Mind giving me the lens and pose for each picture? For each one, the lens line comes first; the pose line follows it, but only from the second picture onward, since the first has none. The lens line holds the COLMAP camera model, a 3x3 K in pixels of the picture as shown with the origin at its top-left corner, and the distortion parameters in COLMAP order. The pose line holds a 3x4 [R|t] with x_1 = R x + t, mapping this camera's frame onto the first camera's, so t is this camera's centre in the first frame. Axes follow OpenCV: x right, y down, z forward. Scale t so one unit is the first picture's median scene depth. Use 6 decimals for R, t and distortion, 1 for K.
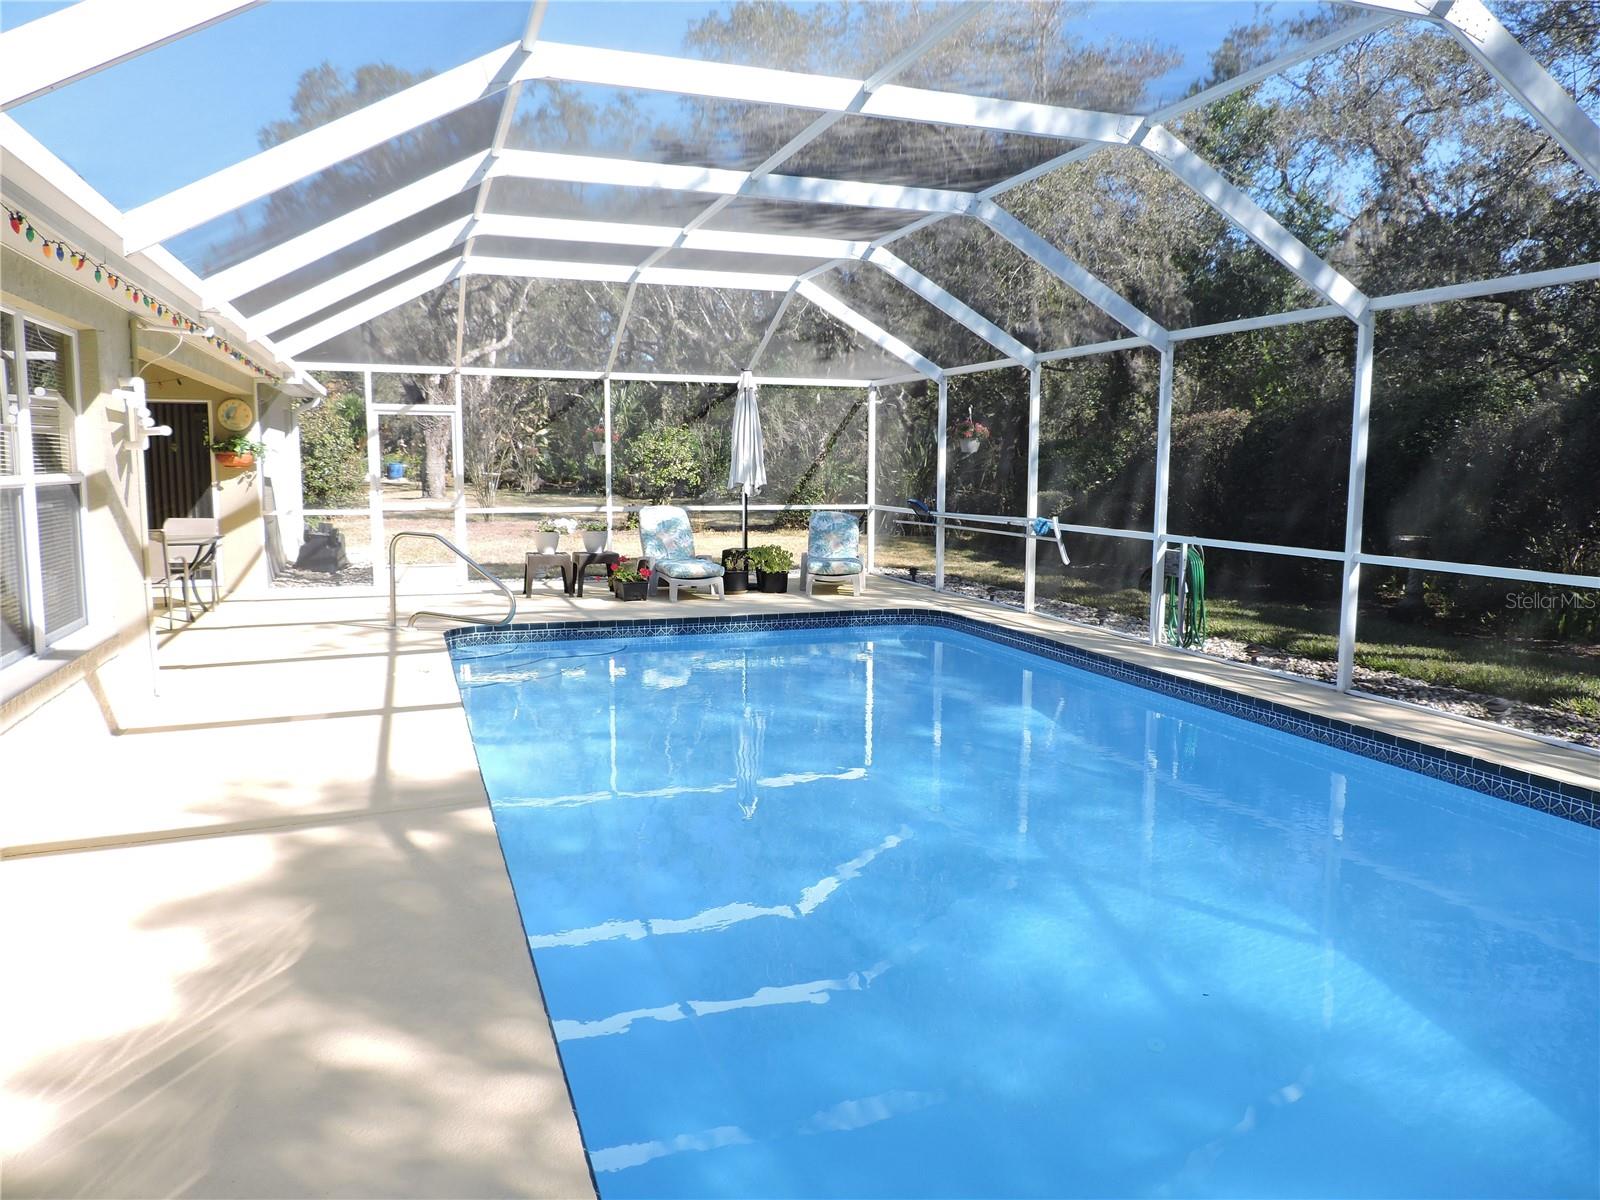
lens RADIAL K [[1136.0, 0, 799.3], [0, 1136.0, 597.1], [0, 0, 1]] dist [-0.020825, 0.003050]
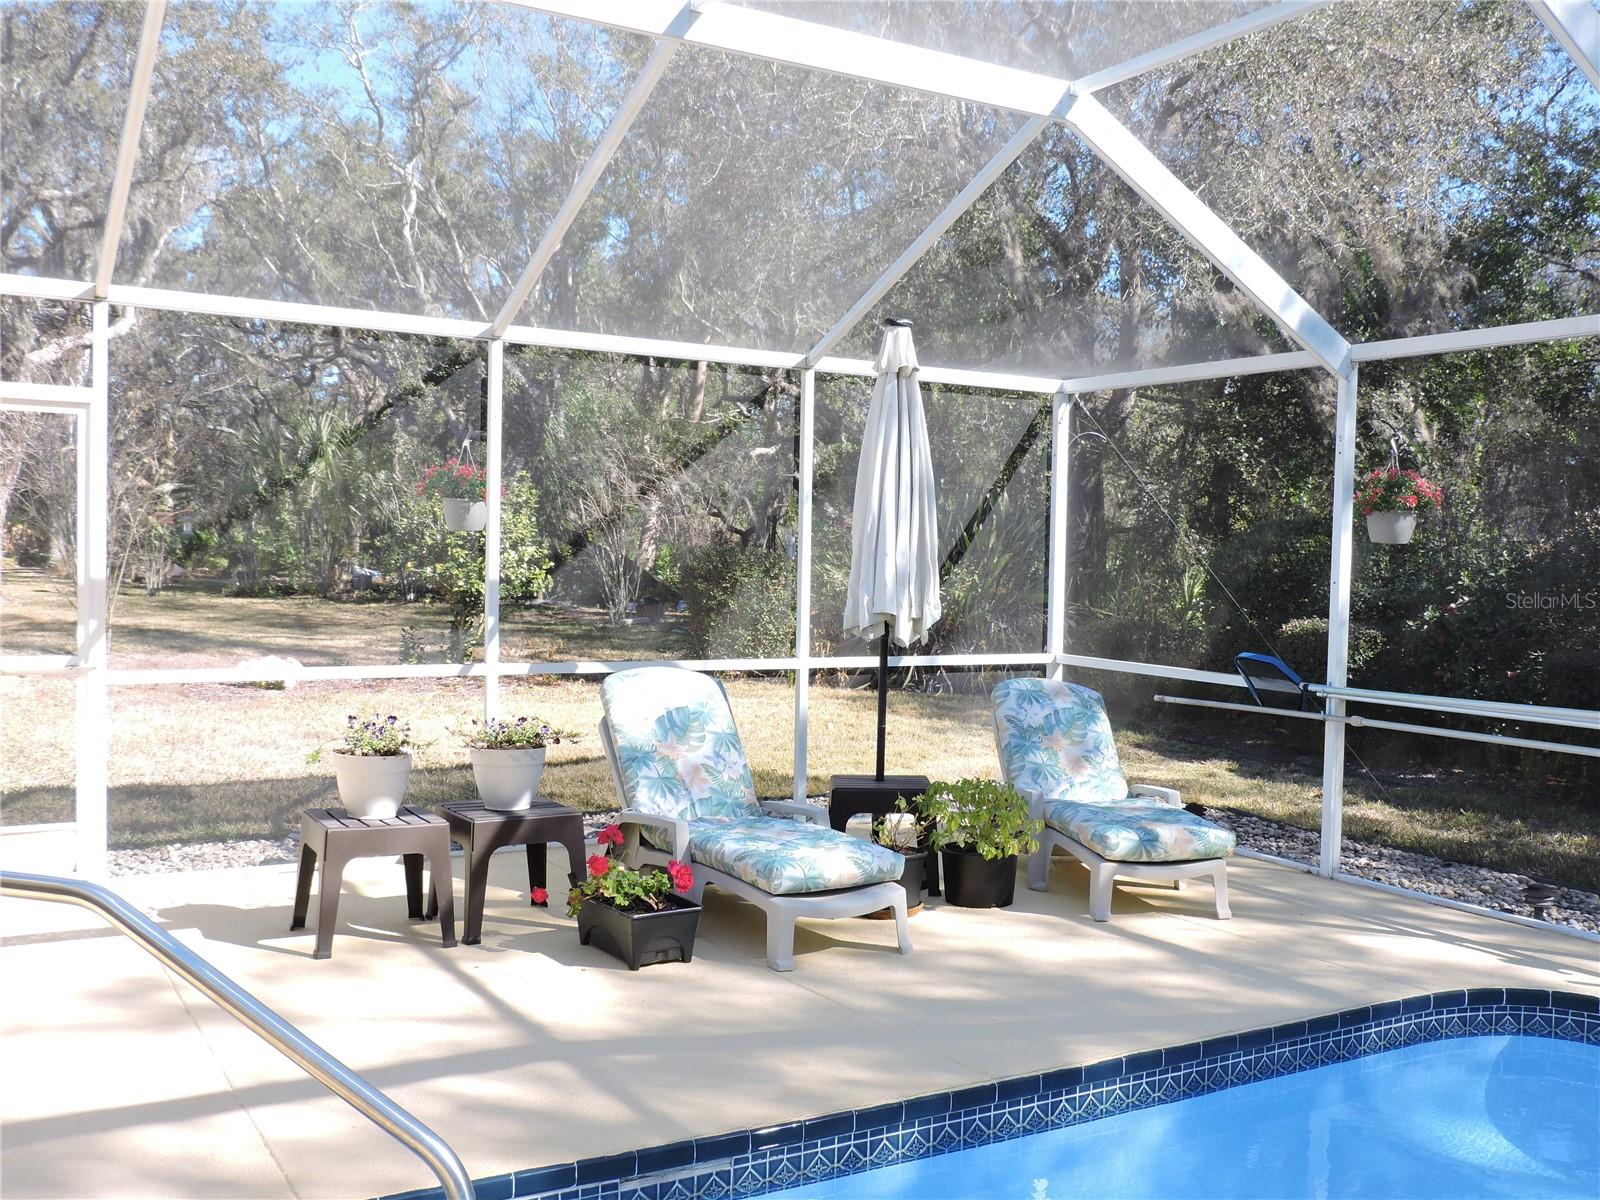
lens RADIAL K [[1512.1, 0, 800.4], [0, 1512.1, 601.7], [0, 0, 1]] dist [-0.025694, 0.000000]
pose [[0.979987, 0.015002, 0.198495, -0.170344], [0.001312, 0.996648, -0.081803, -0.058982], [-0.199056, 0.080426, 0.976682, 0.480420]]
